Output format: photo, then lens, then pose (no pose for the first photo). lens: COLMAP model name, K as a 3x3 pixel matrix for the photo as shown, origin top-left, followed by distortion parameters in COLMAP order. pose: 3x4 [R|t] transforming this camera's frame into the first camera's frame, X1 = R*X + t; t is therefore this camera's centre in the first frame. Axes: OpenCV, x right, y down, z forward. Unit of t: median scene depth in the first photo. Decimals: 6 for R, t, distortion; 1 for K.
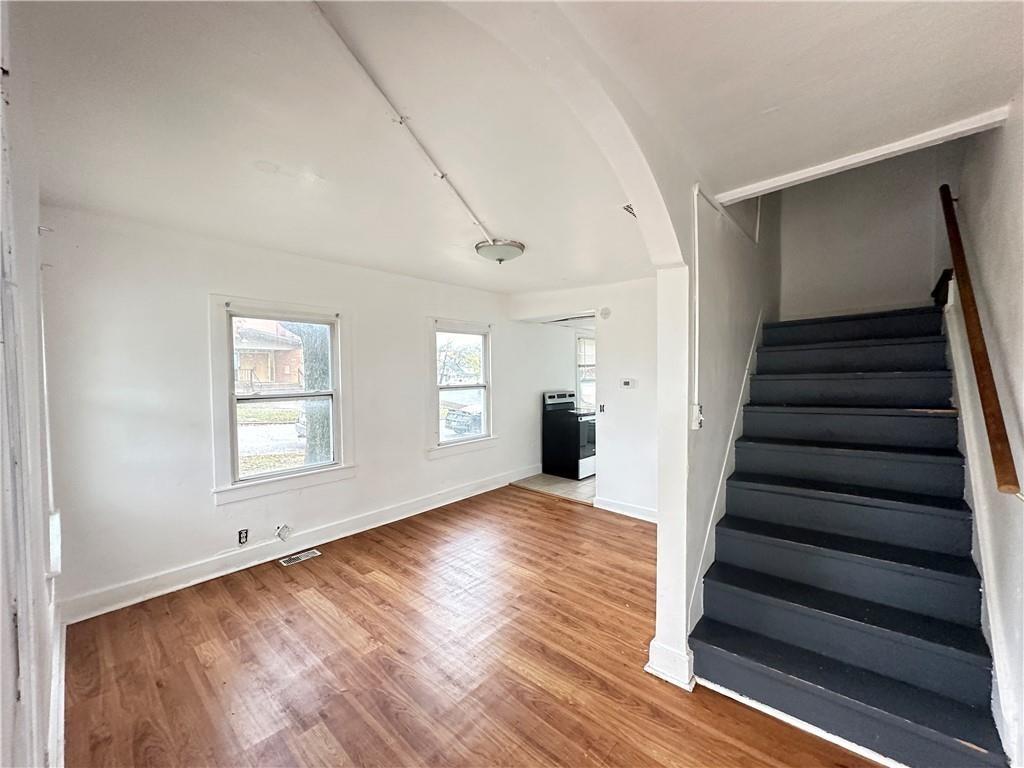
lens RADIAL K [[408.4, 0, 510.0], [0, 408.4, 383.2], [0, 0, 1]] dist [-0.001665, -0.000128]
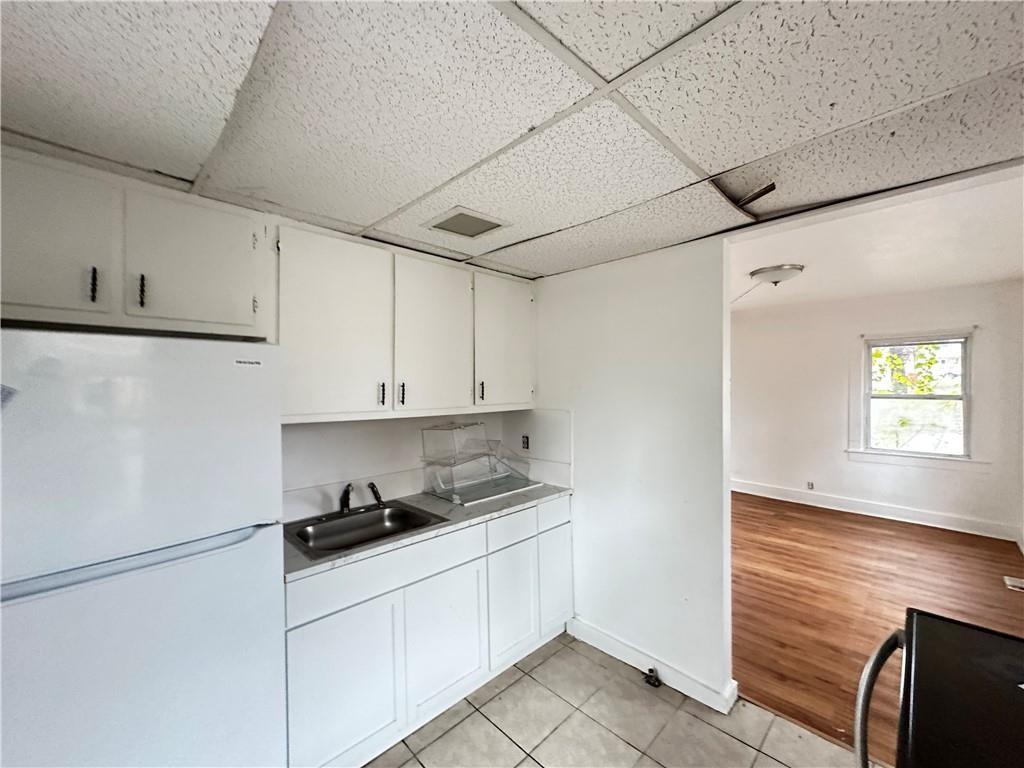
lens RADIAL K [[408.4, 0, 514.4], [0, 408.4, 384.5], [0, 0, 1]] dist [-0.001665, -0.000128]
pose [[-0.999057, 0.002981, 0.043311, 0.498380], [0.004496, 0.999380, 0.034926, -0.044063], [-0.043180, 0.035088, -0.998451, 1.711208]]
